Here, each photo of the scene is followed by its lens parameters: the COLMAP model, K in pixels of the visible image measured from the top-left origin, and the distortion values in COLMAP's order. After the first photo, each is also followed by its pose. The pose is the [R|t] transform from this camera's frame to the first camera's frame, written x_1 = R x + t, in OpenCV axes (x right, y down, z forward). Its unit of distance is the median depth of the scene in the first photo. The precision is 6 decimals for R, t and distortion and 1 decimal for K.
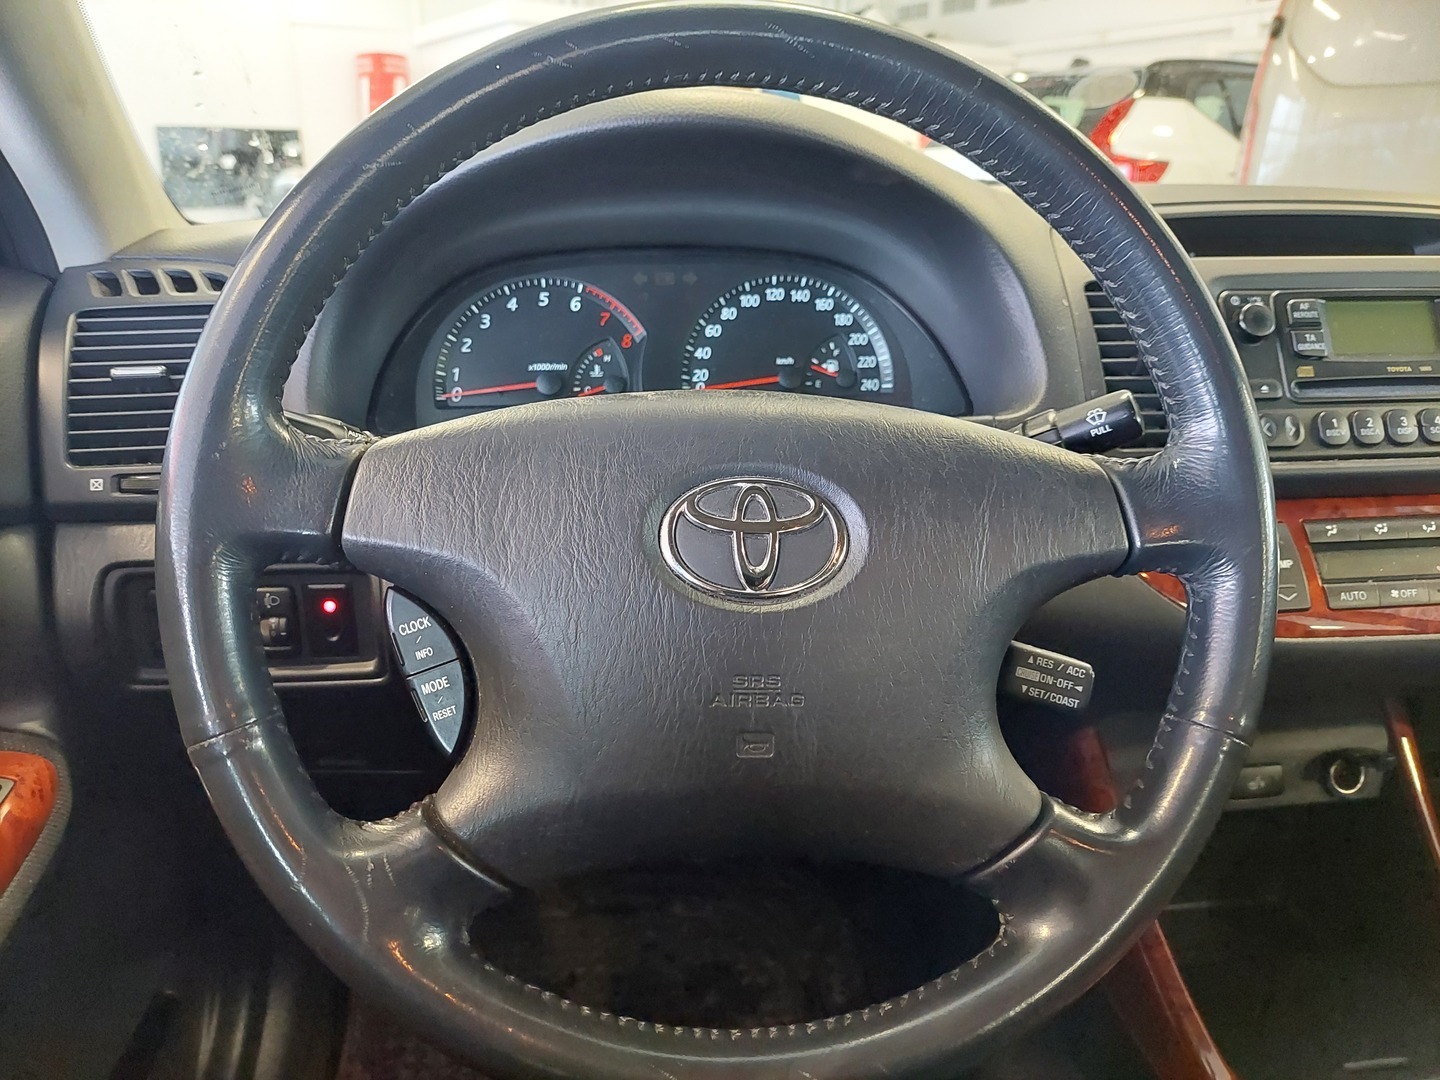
lens RADIAL K [[1047.5, 0, 730.3], [0, 1047.5, 533.2], [0, 0, 1]] dist [0.025125, -0.038683]
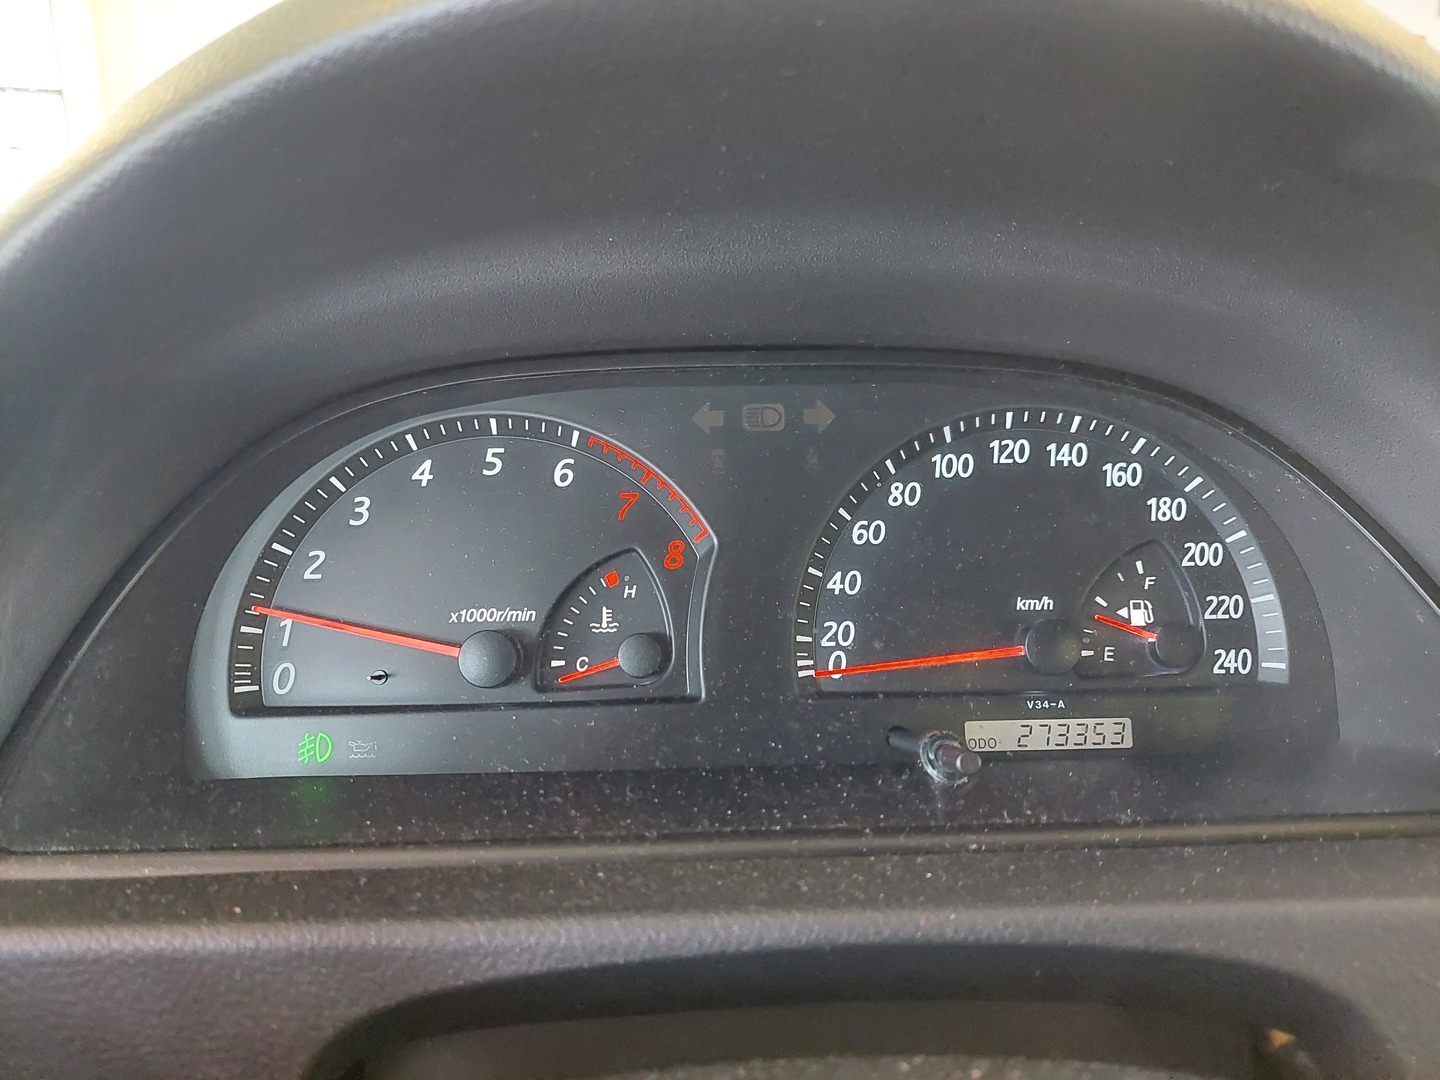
lens RADIAL K [[1047.5, 0, 724.4], [0, 1047.5, 541.9], [0, 0, 1]] dist [0.025125, -0.038683]
pose [[0.995379, 0.019746, -0.093969, -0.035832], [-0.025199, 0.998045, -0.057198, -0.164244], [0.092656, 0.059302, 0.993931, 0.560551]]
